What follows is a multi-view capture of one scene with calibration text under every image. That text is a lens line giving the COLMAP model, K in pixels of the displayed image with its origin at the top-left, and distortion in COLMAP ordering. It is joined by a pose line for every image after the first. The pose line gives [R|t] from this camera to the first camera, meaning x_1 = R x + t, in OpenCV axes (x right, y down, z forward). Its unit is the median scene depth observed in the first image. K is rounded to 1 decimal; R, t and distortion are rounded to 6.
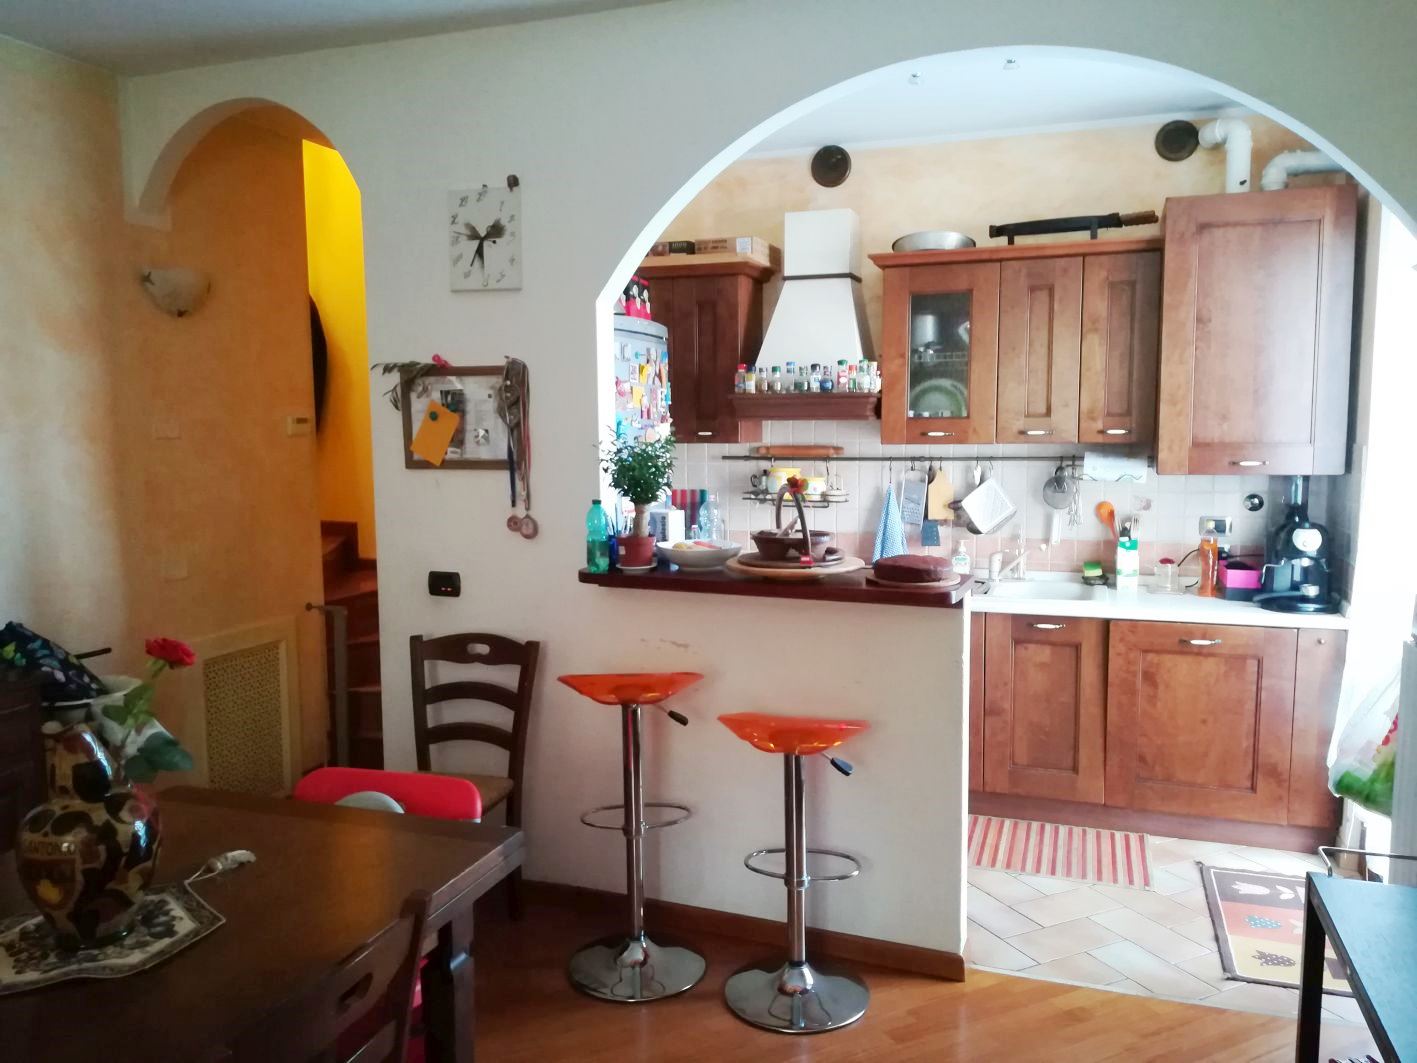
lens RADIAL K [[1095.6, 0, 709.8], [0, 1095.6, 541.4], [0, 0, 1]] dist [0.070604, -0.093045]
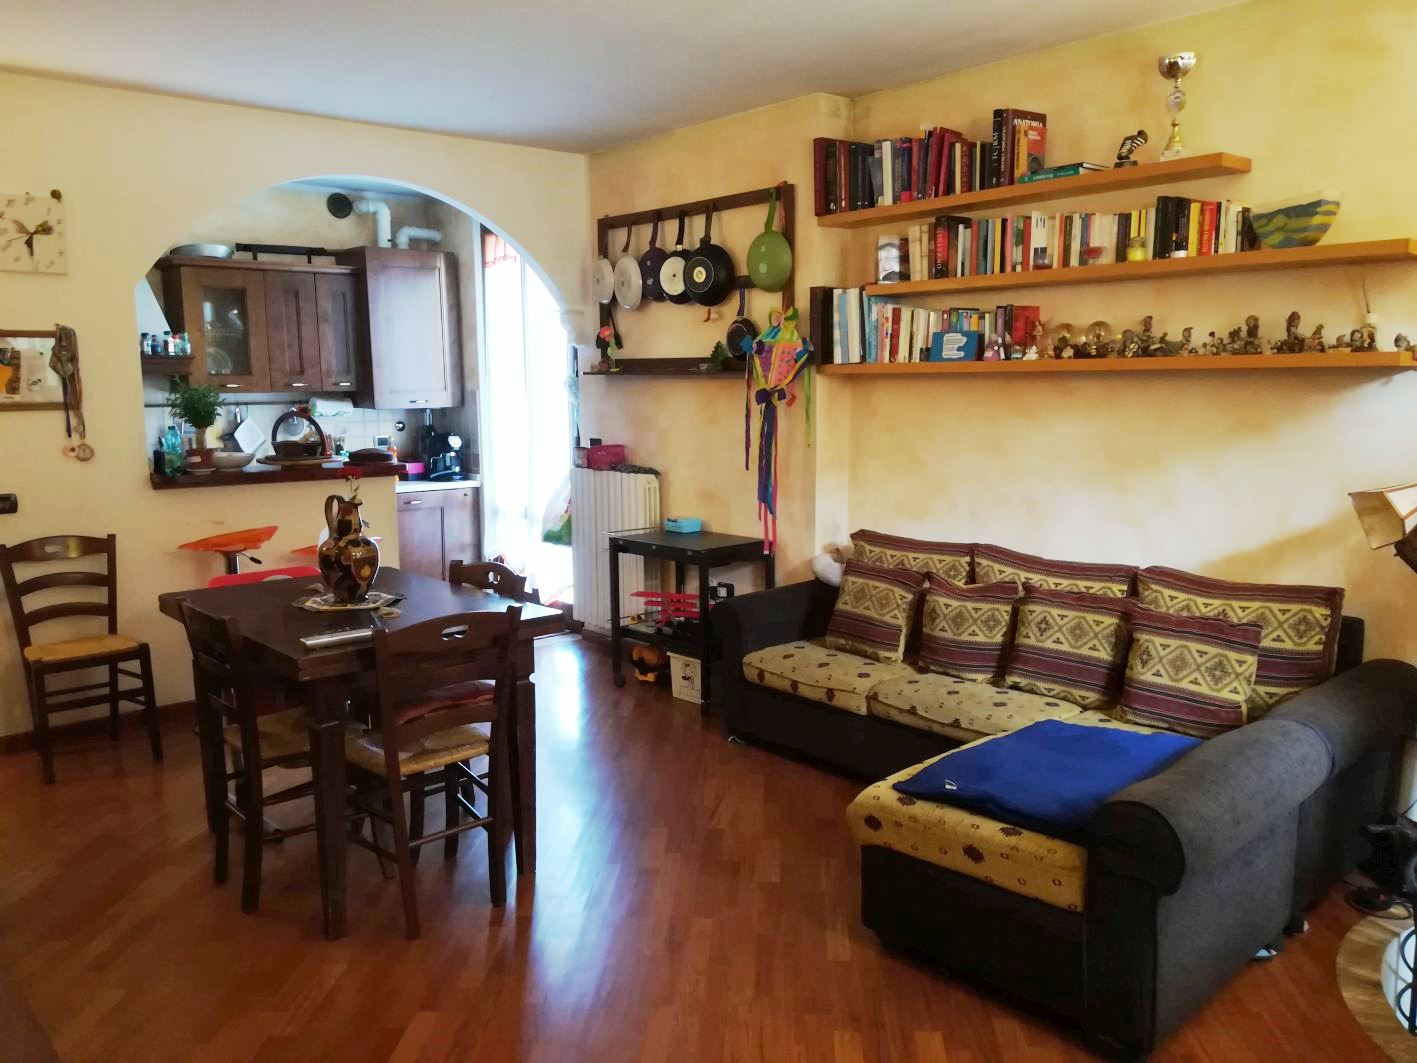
lens RADIAL K [[1095.6, 0, 716.4], [0, 1095.6, 537.5], [0, 0, 1]] dist [0.070604, -0.093045]
pose [[0.486626, -0.122599, 0.864965, -0.818285], [0.103420, 0.991226, 0.082312, 0.048890], [-0.867467, 0.049400, 0.495036, -0.280573]]
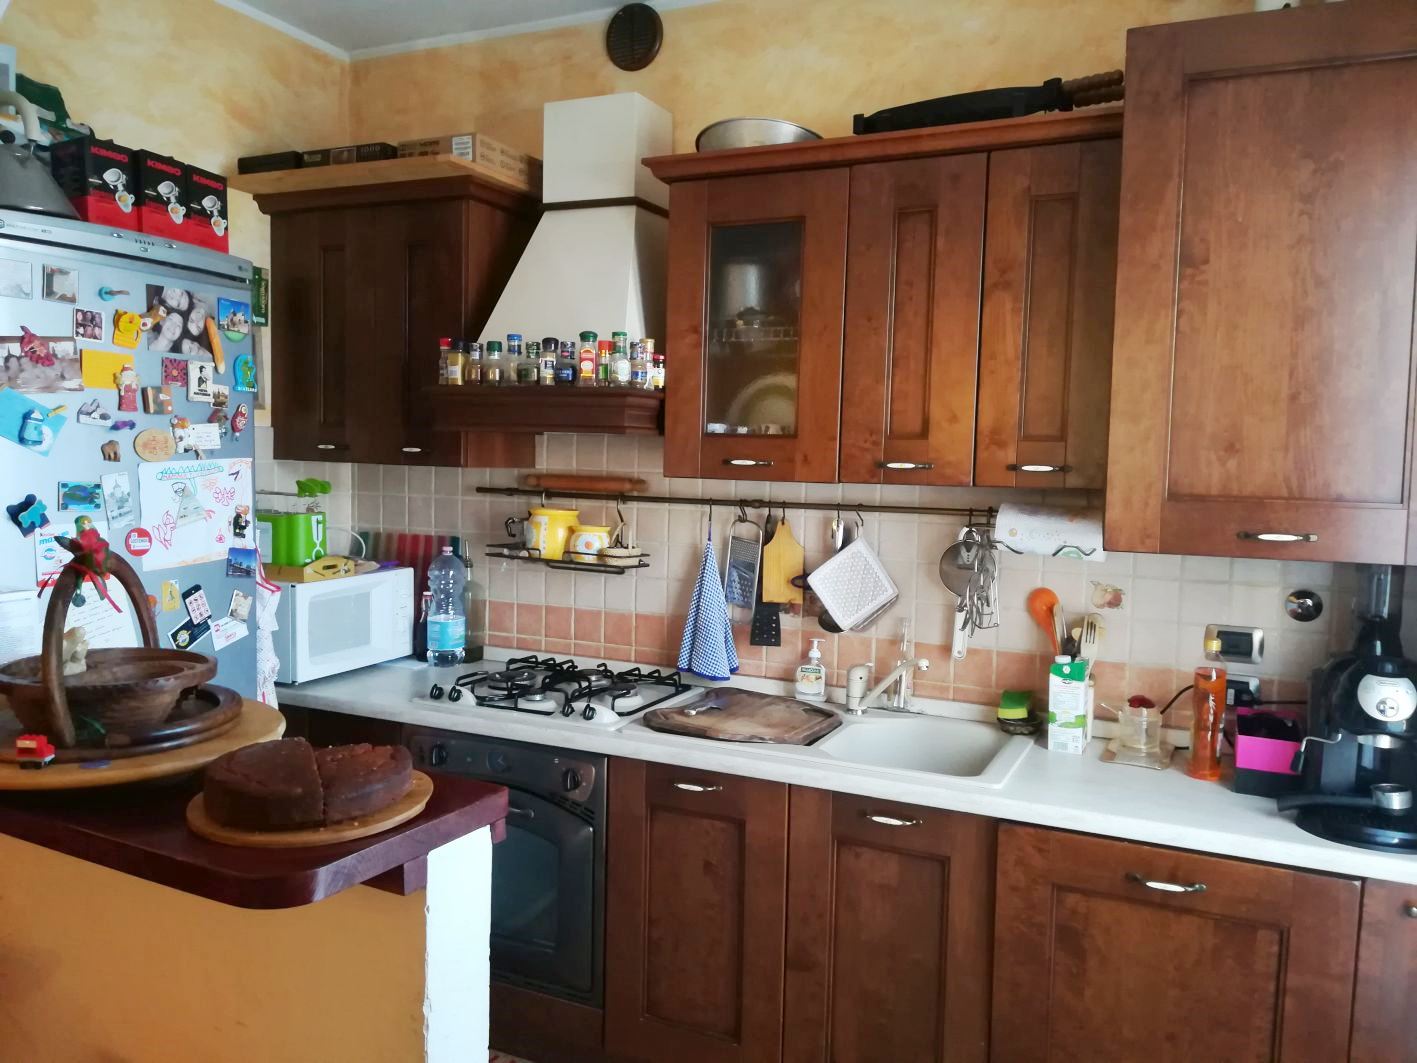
lens RADIAL K [[1095.6, 0, 715.9], [0, 1095.6, 538.4], [0, 0, 1]] dist [0.070604, -0.093045]
pose [[0.993990, 0.040750, -0.101602, 0.269112], [-0.043997, 0.998583, -0.029923, -0.041498], [0.100238, 0.034213, 0.994375, 0.444607]]
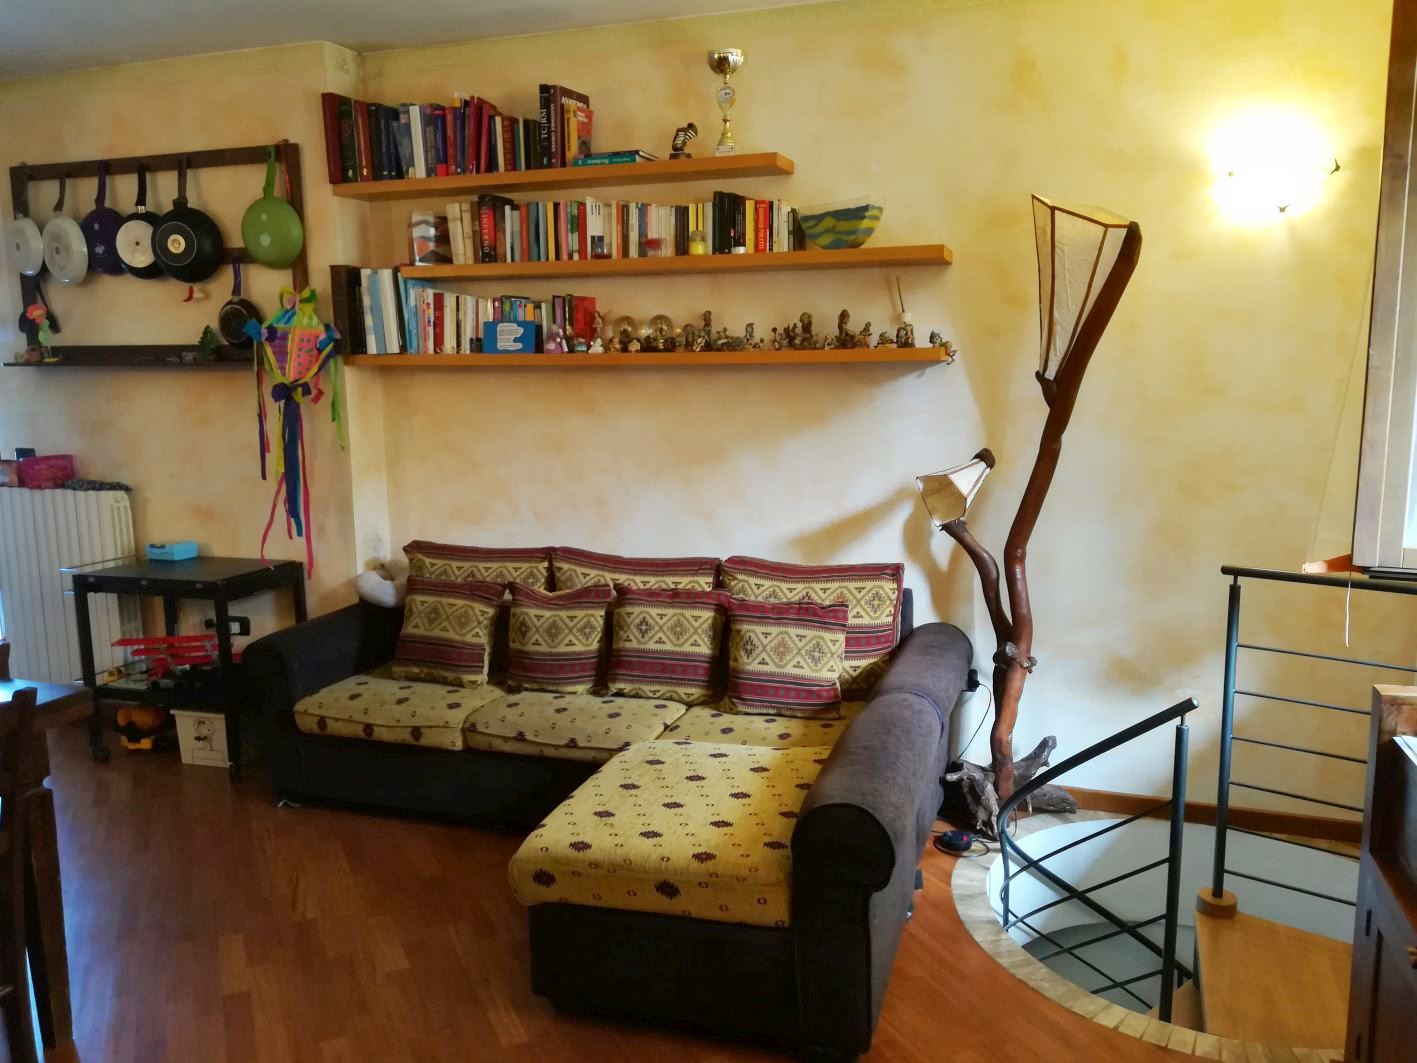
lens RADIAL K [[1095.6, 0, 717.3], [0, 1095.6, 539.1], [0, 0, 1]] dist [0.070604, -0.093045]
pose [[0.000115, -0.147833, 0.989012, -0.766187], [0.122746, 0.981536, 0.146701, 0.032716], [-0.992438, 0.121381, 0.018259, -0.141282]]
